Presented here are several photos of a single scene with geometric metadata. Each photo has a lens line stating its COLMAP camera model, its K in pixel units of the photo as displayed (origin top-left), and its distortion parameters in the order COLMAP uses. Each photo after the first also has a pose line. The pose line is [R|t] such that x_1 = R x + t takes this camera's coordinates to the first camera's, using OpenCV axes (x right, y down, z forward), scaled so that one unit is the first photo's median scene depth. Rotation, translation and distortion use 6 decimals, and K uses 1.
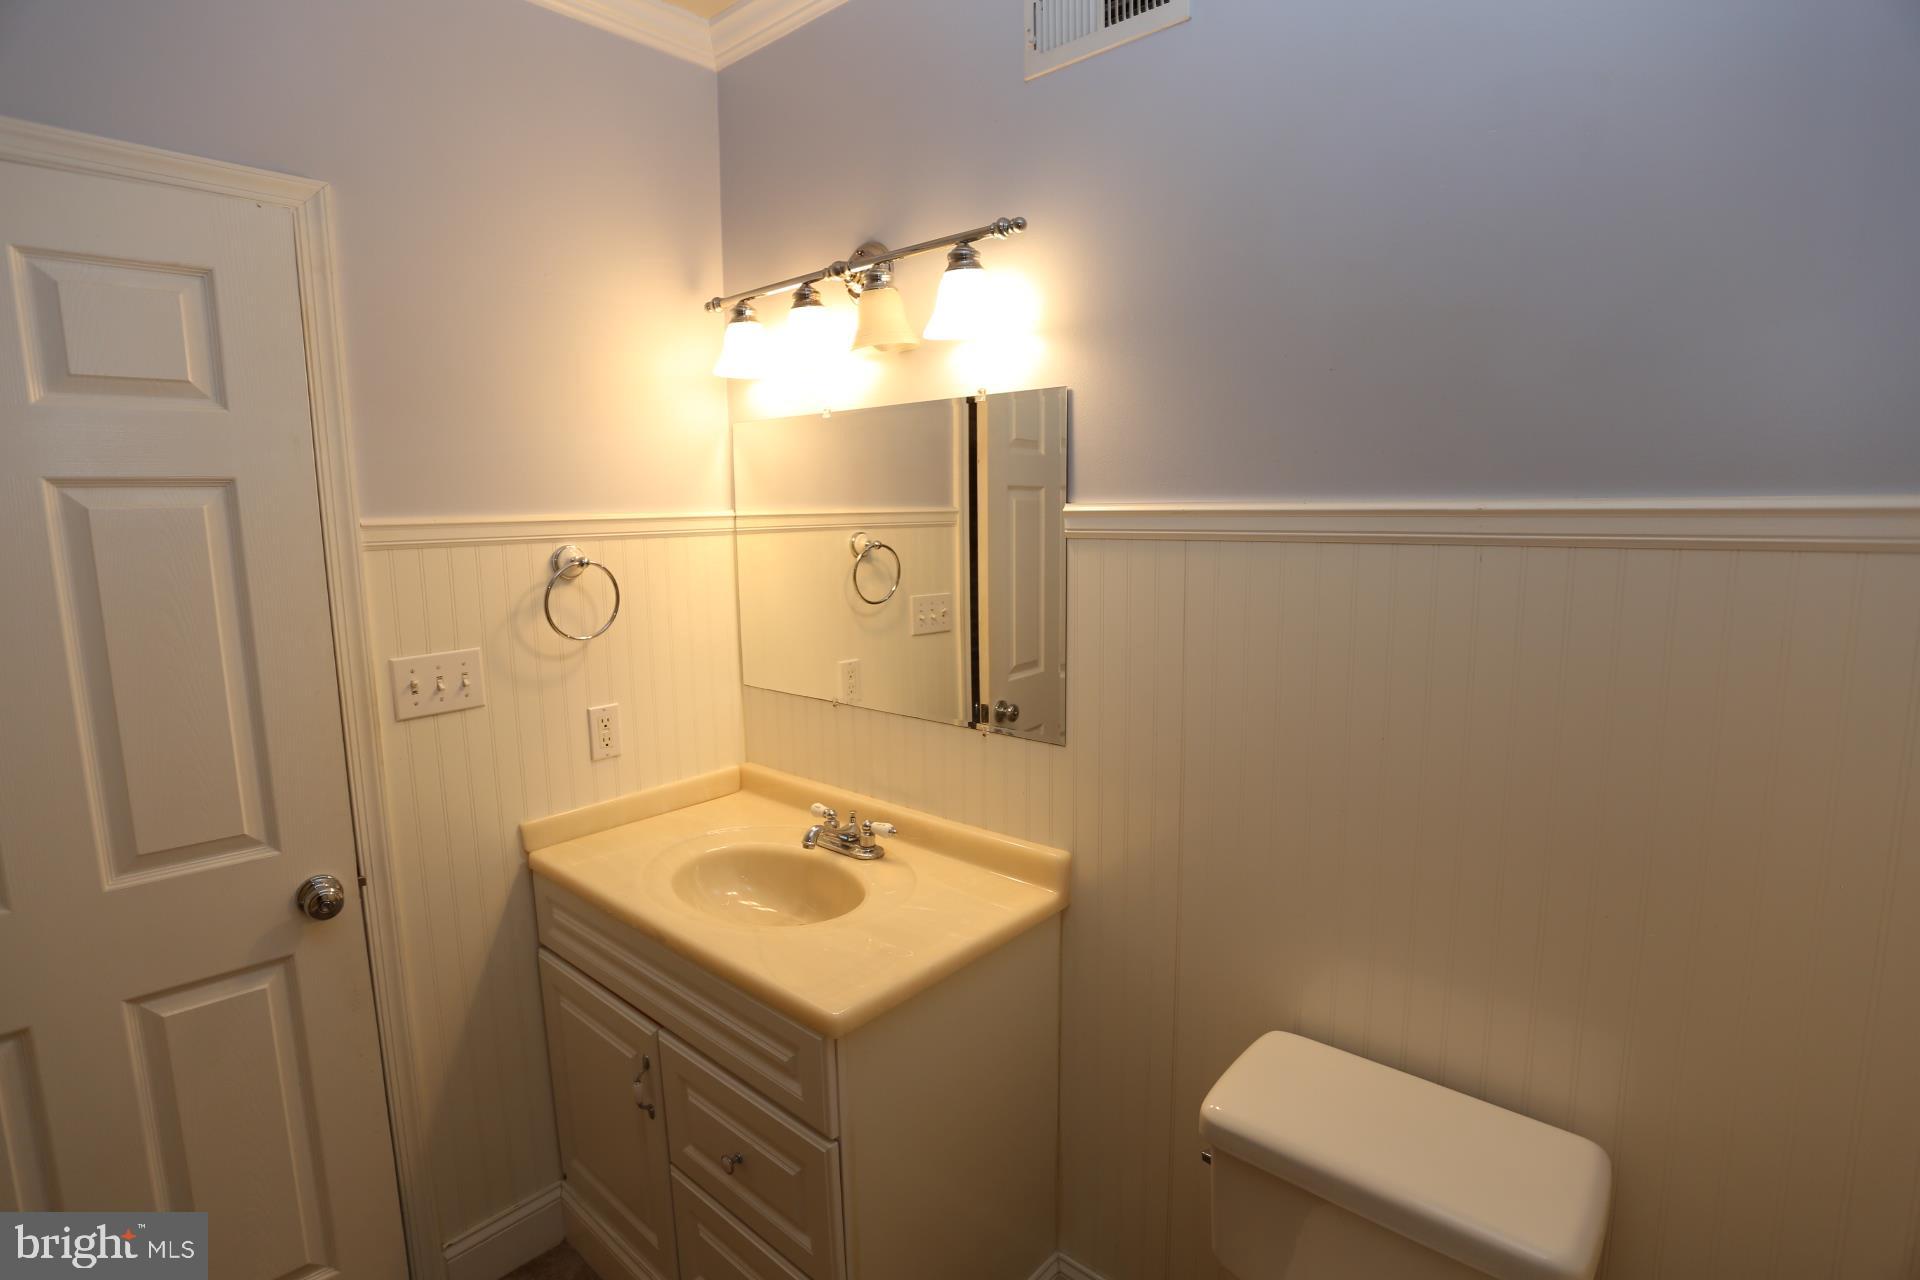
lens RADIAL K [[934.4, 0, 952.0], [0, 934.4, 636.8], [0, 0, 1]] dist [-0.075973, 0.034355]
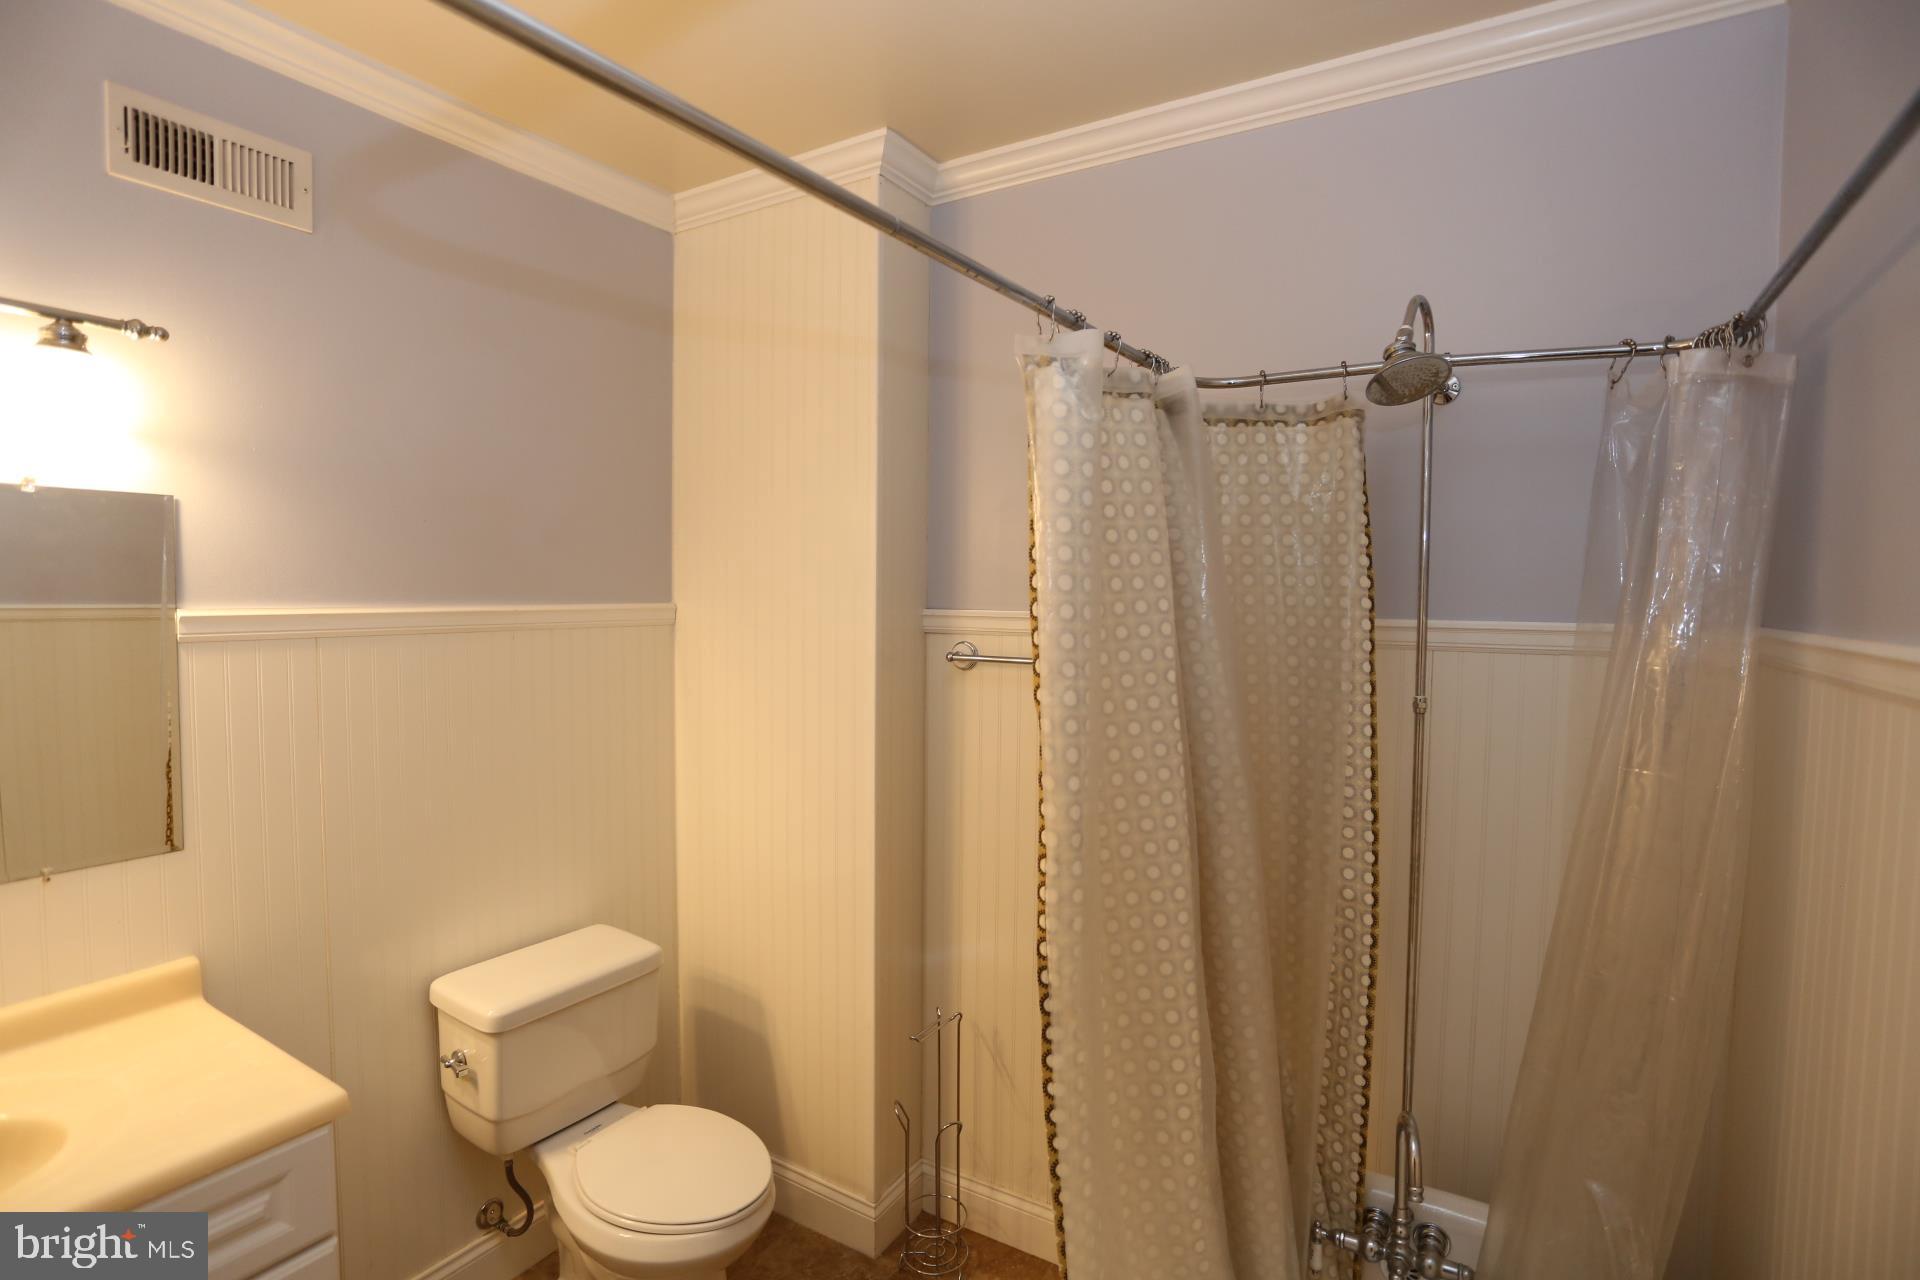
lens RADIAL K [[934.4, 0, 952.0], [0, 934.4, 636.8], [0, 0, 1]] dist [-0.075973, 0.034355]
pose [[-0.173366, -0.027908, 0.984462, -1.994613], [0.139870, 0.988769, 0.052661, -0.092969], [-0.974875, 0.146826, -0.167516, 0.687848]]
